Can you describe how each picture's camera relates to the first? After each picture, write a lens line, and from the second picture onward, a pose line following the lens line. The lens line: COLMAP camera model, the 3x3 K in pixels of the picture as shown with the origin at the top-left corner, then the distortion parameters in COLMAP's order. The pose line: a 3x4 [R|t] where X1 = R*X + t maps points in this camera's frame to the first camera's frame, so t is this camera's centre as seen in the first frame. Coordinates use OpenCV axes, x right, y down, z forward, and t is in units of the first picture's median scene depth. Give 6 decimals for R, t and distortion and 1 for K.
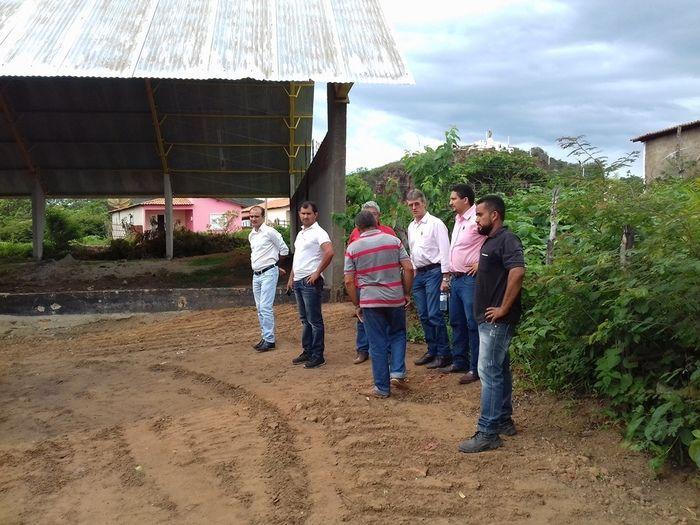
lens RADIAL K [[653.3, 0, 346.7], [0, 653.3, 262.7], [0, 0, 1]] dist [0.016646, -0.019674]
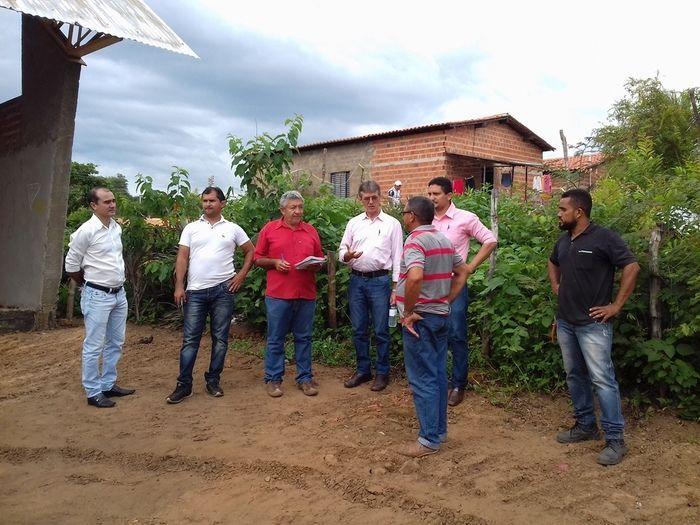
lens RADIAL K [[653.3, 0, 346.7], [0, 653.3, 262.7], [0, 0, 1]] dist [0.016646, -0.019674]
pose [[0.732727, -0.001073, 0.680521, -0.269471], [0.017668, 0.999692, -0.017447, 0.005402], [-0.680293, 0.024807, 0.732521, 0.212158]]
